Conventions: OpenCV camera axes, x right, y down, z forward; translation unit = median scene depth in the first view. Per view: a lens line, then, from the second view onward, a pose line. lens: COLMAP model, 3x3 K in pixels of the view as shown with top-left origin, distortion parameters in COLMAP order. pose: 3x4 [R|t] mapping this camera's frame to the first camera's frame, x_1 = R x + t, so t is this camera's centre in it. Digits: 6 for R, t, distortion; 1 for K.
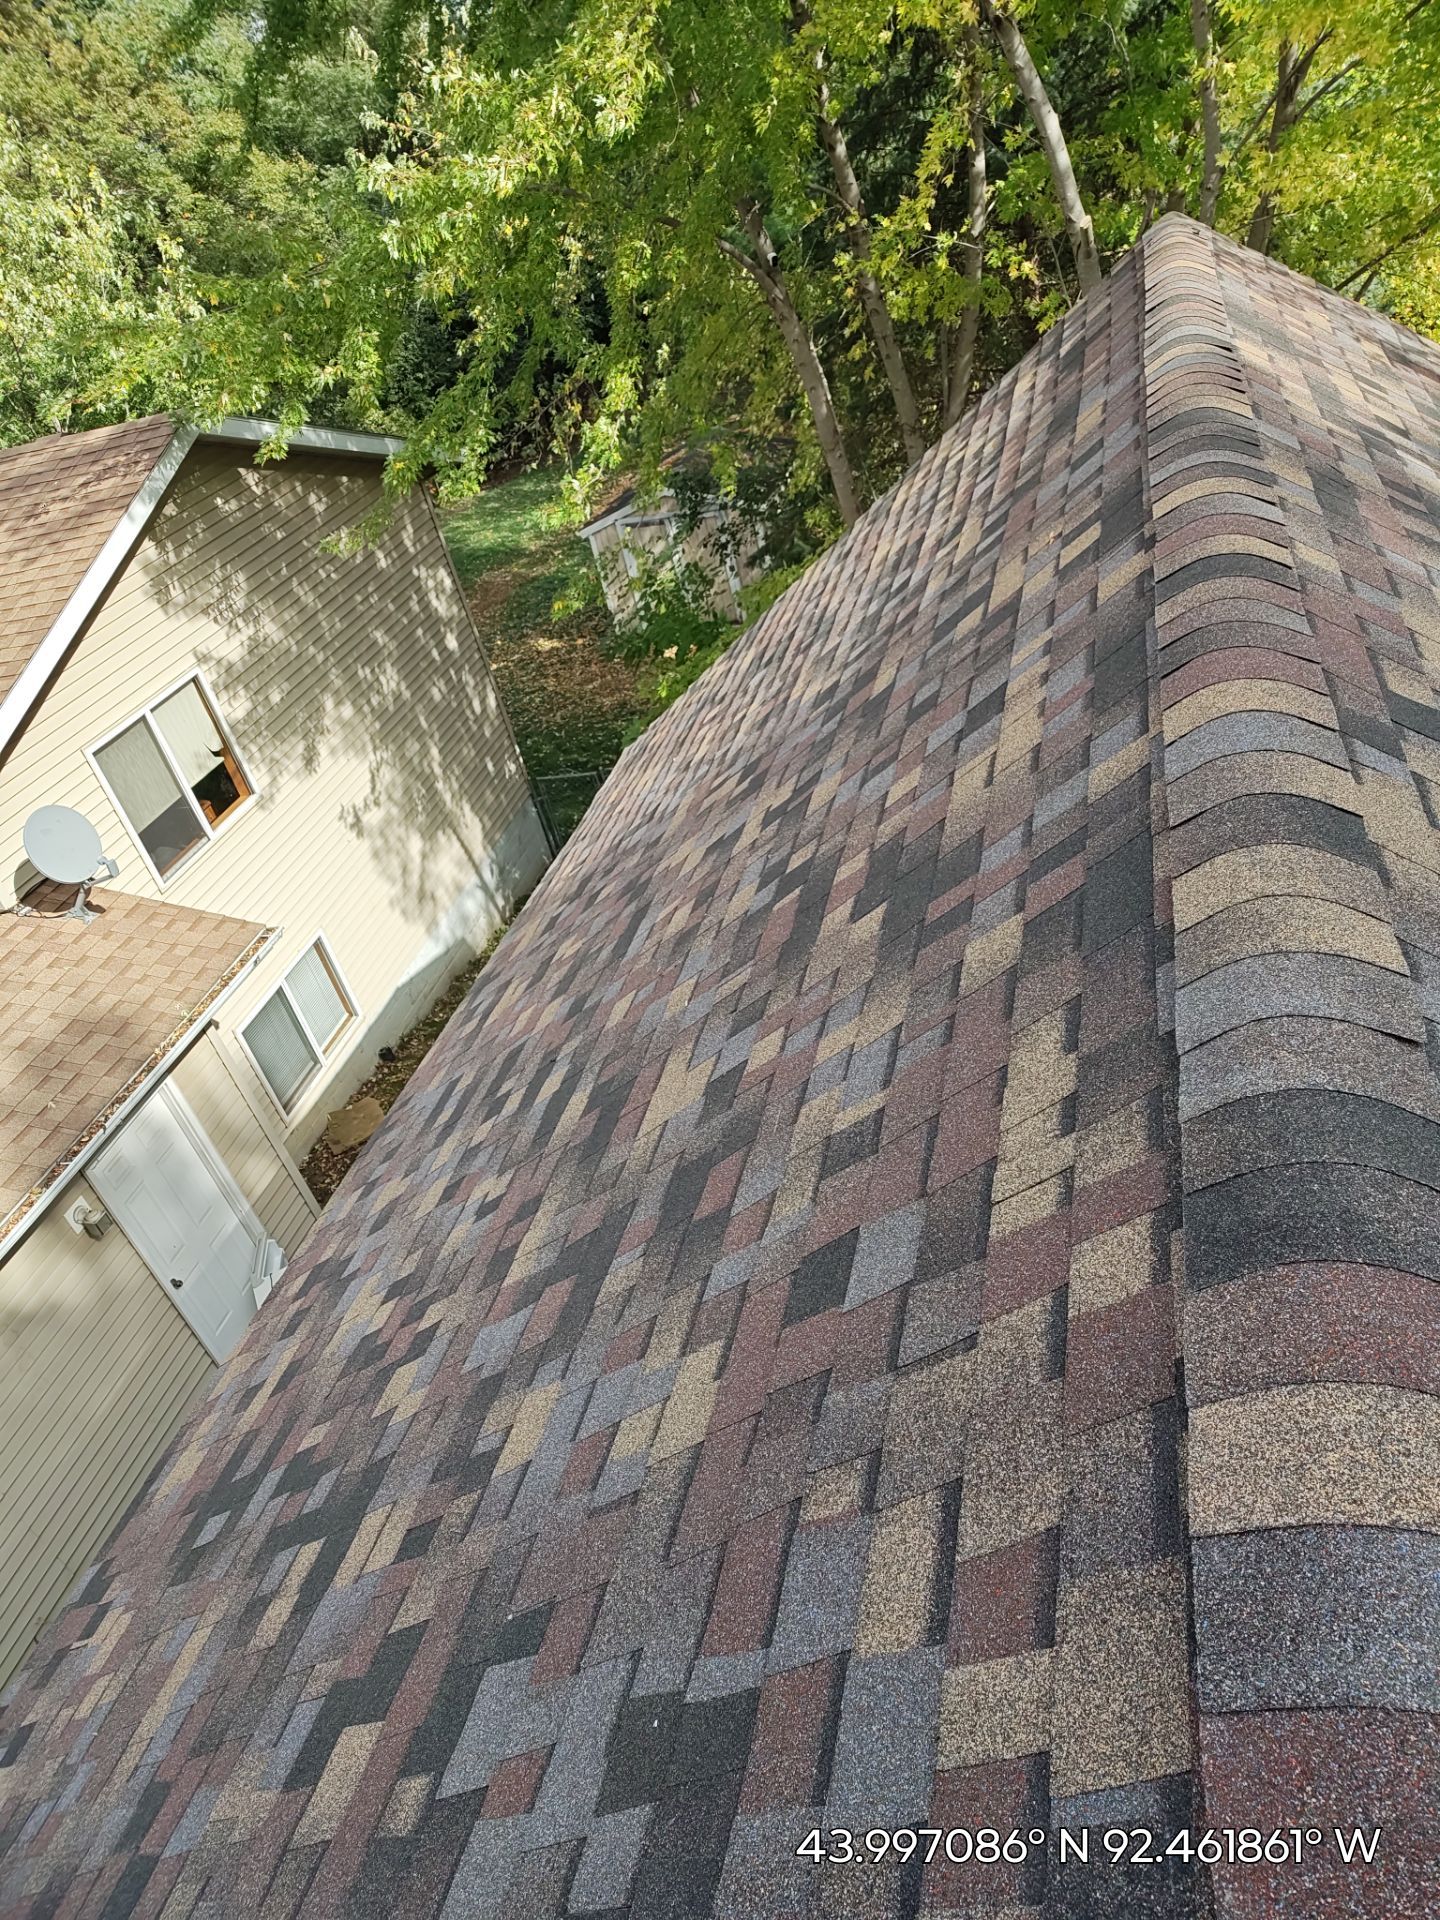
lens RADIAL K [[1273.5, 0, 737.5], [0, 1273.5, 963.4], [0, 0, 1]] dist [0.045194, -0.030488]
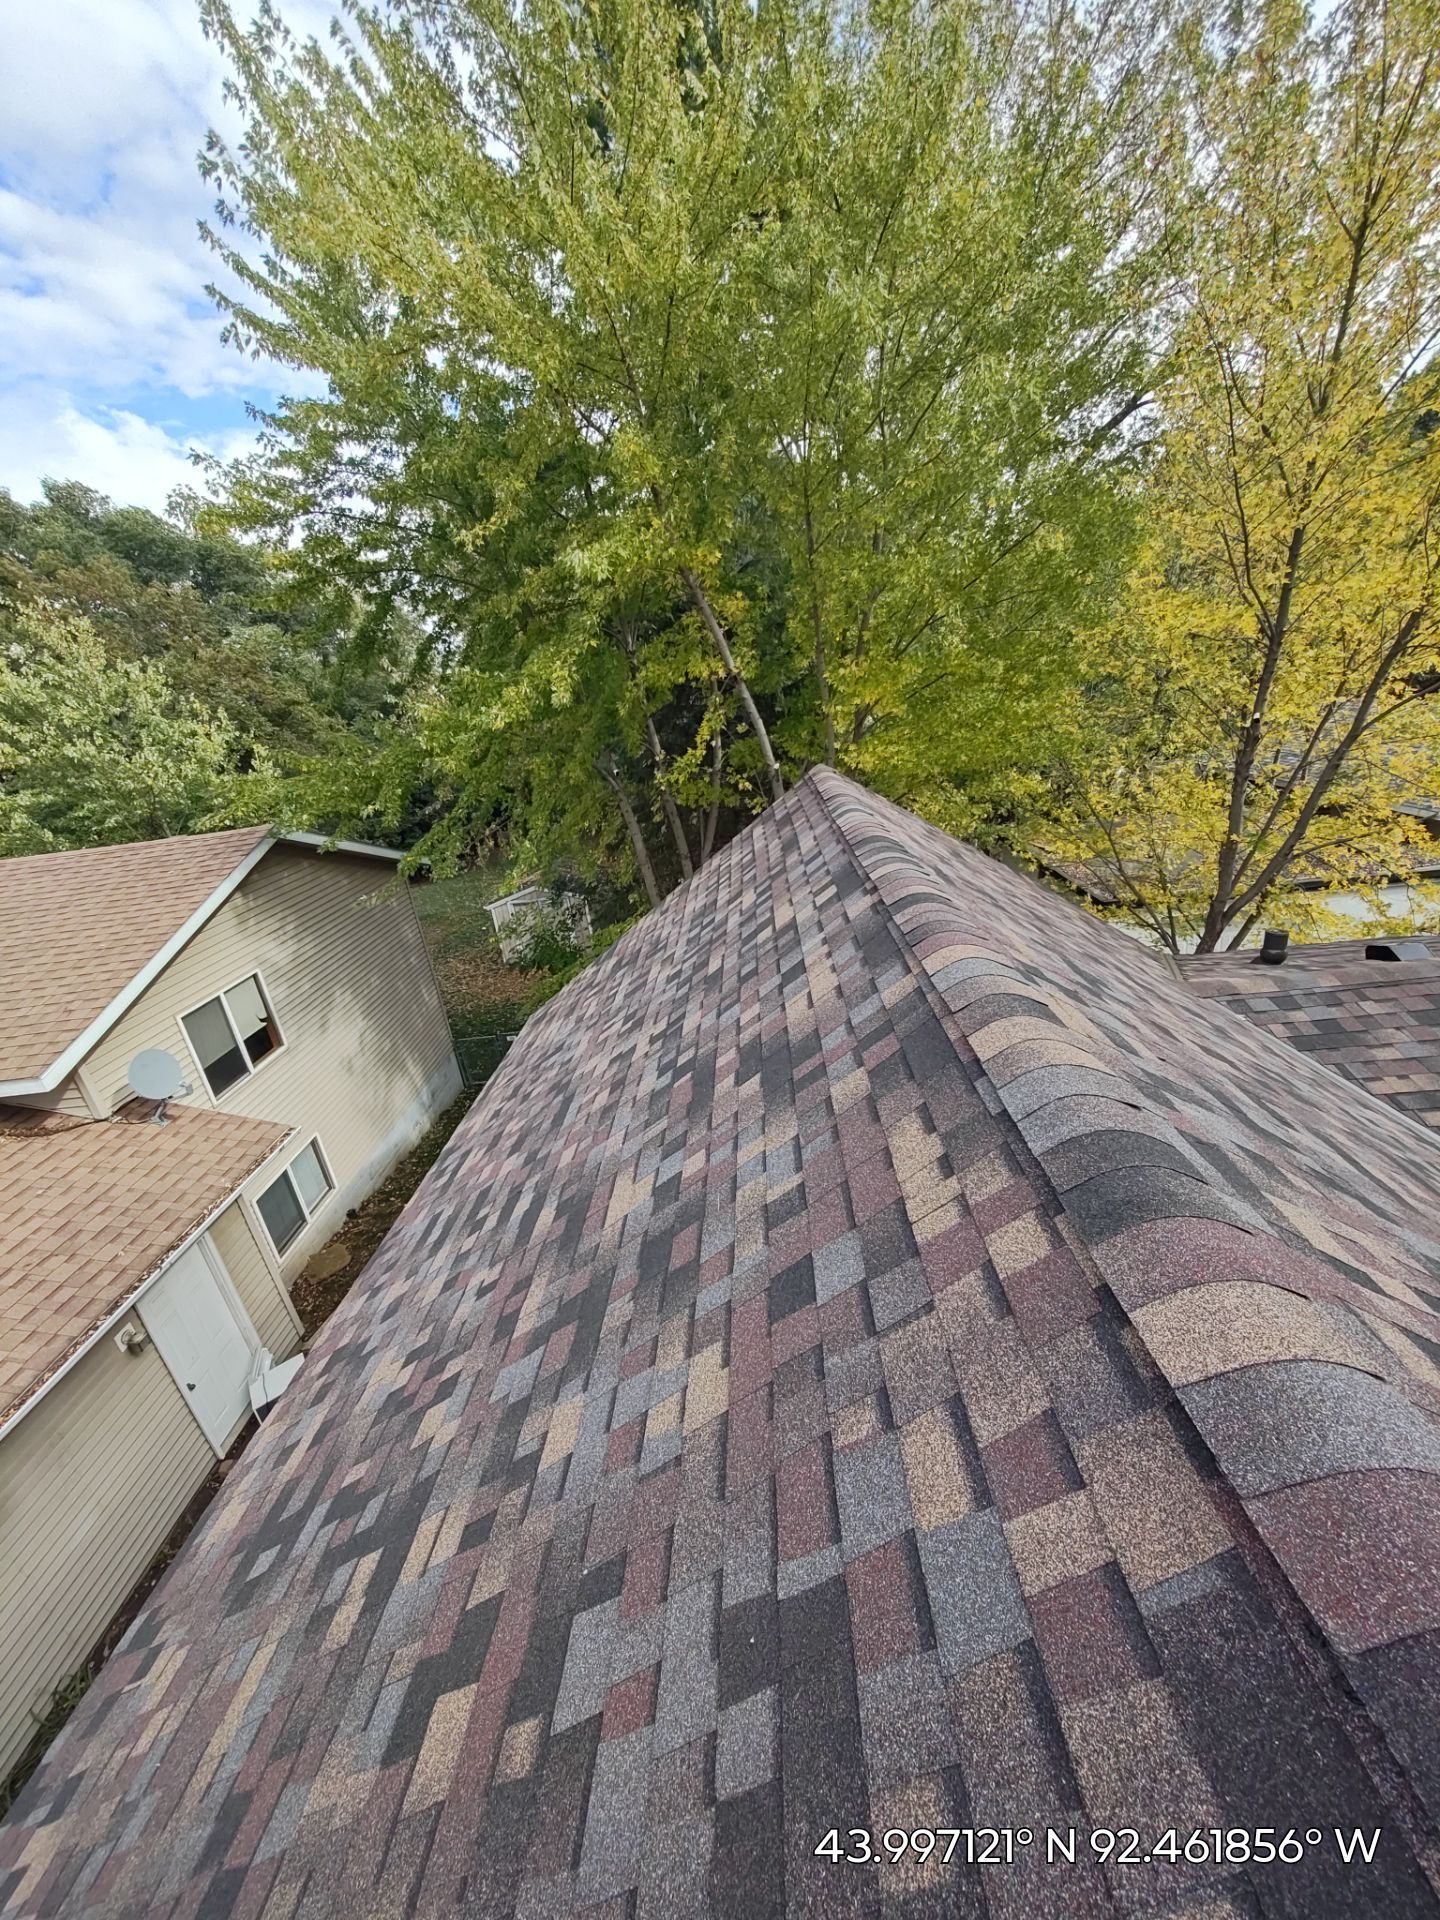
lens RADIAL K [[711.3, 0, 713.8], [0, 711.3, 959.9], [0, 0, 1]] dist [-0.001237, 0.000167]
pose [[0.976719, 0.025159, 0.213041, -0.136064], [0.032095, 0.964783, -0.261083, 0.047861], [-0.212107, 0.261842, 0.941514, 0.049535]]
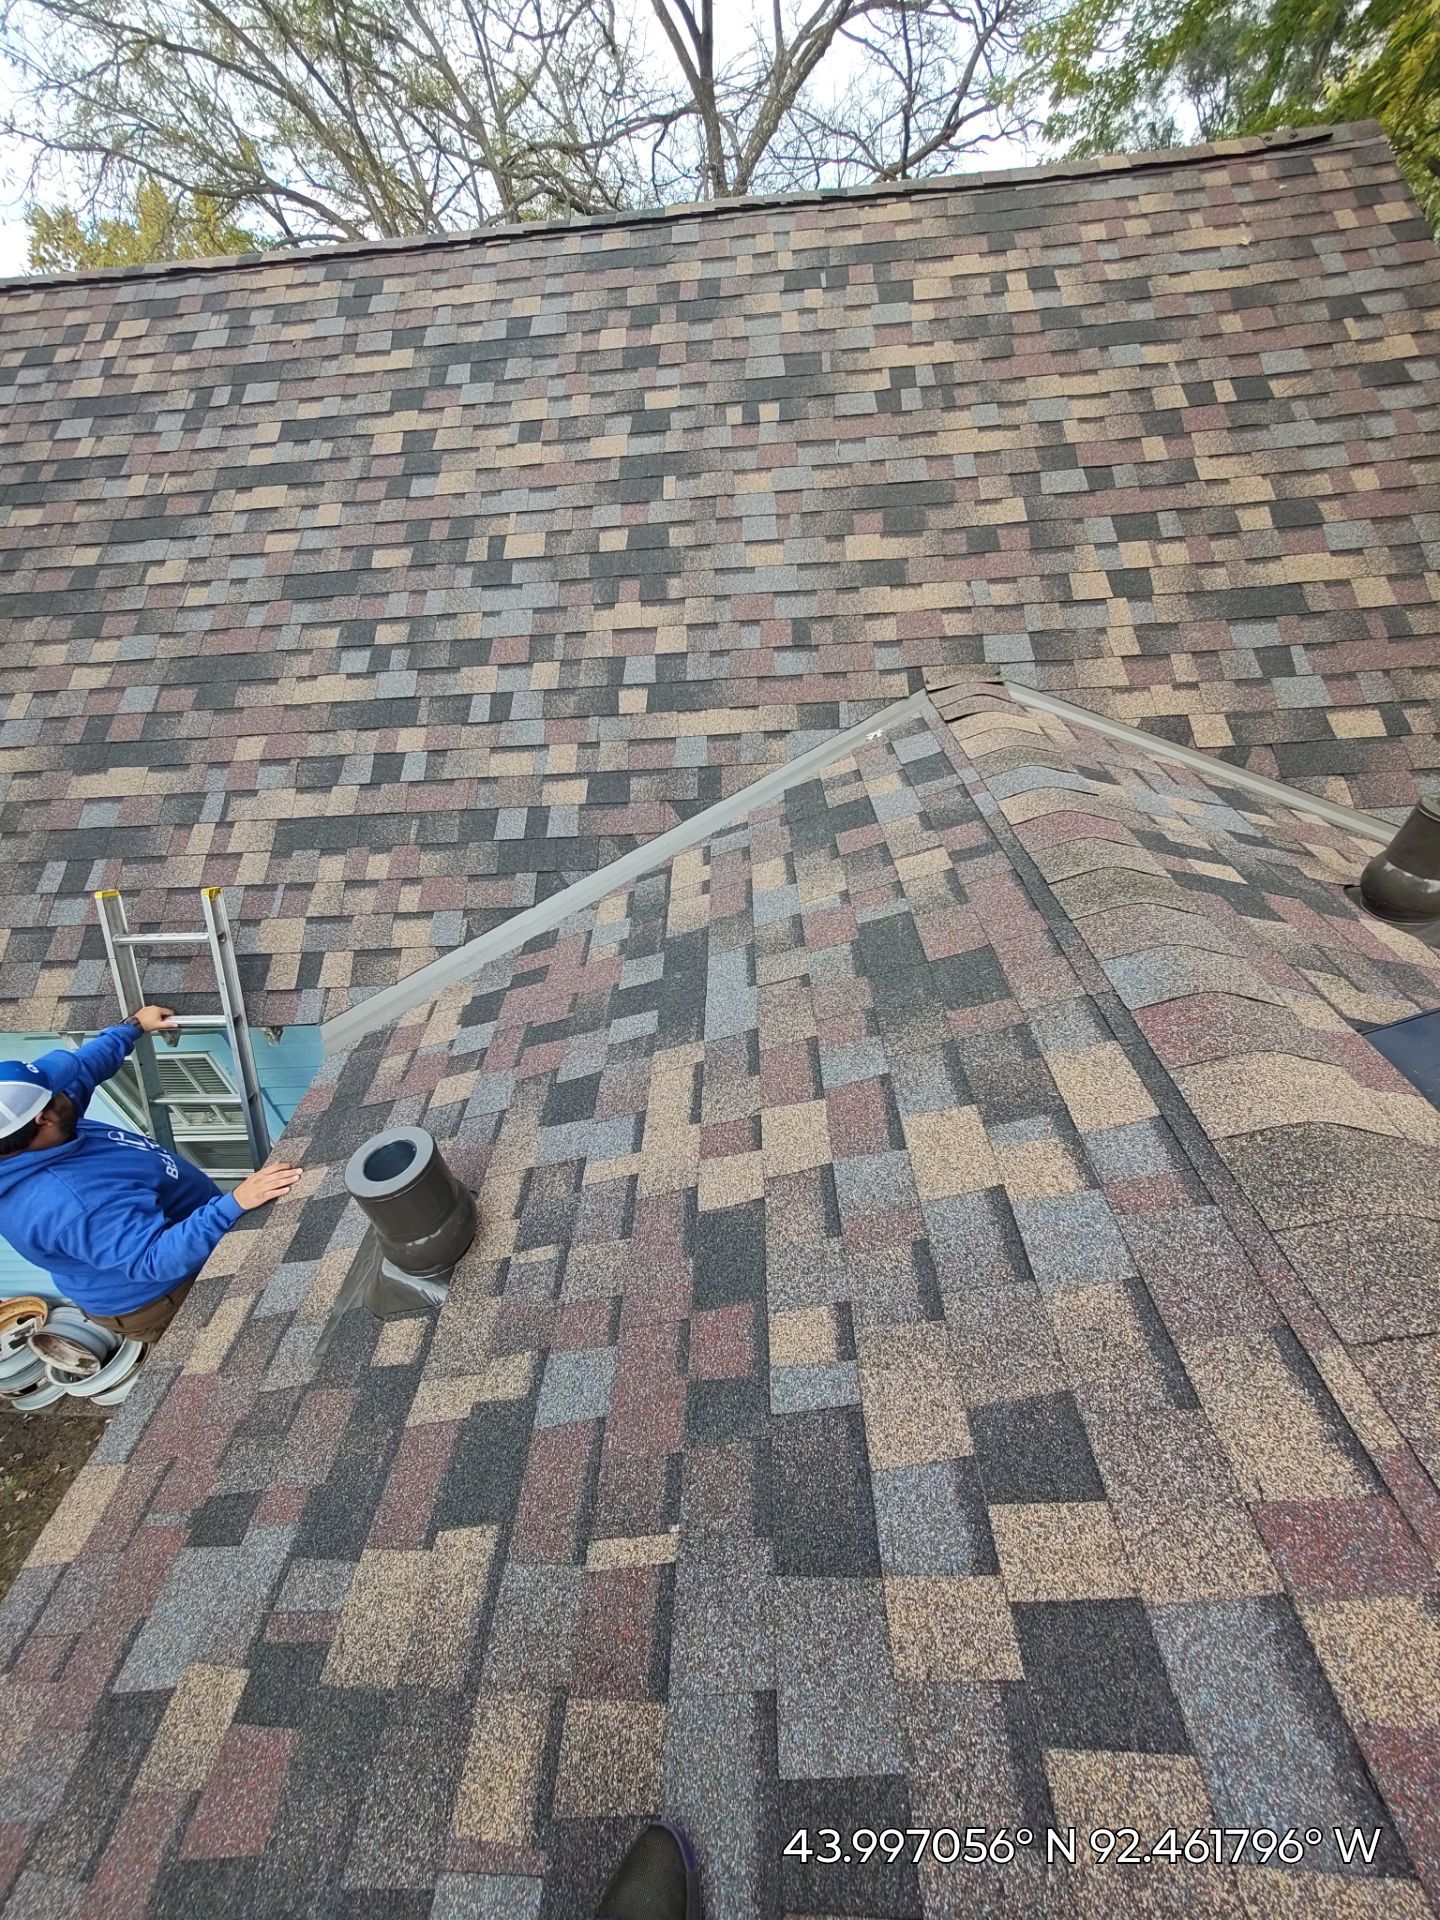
lens RADIAL K [[711.3, 0, 713.8], [0, 711.3, 959.9], [0, 0, 1]] dist [-0.001237, 0.000167]
pose [[0.211740, 0.751129, -0.625277, 1.991157], [-0.537624, 0.623803, 0.567300, -0.400463], [0.816166, 0.216044, 0.535909, 0.805415]]
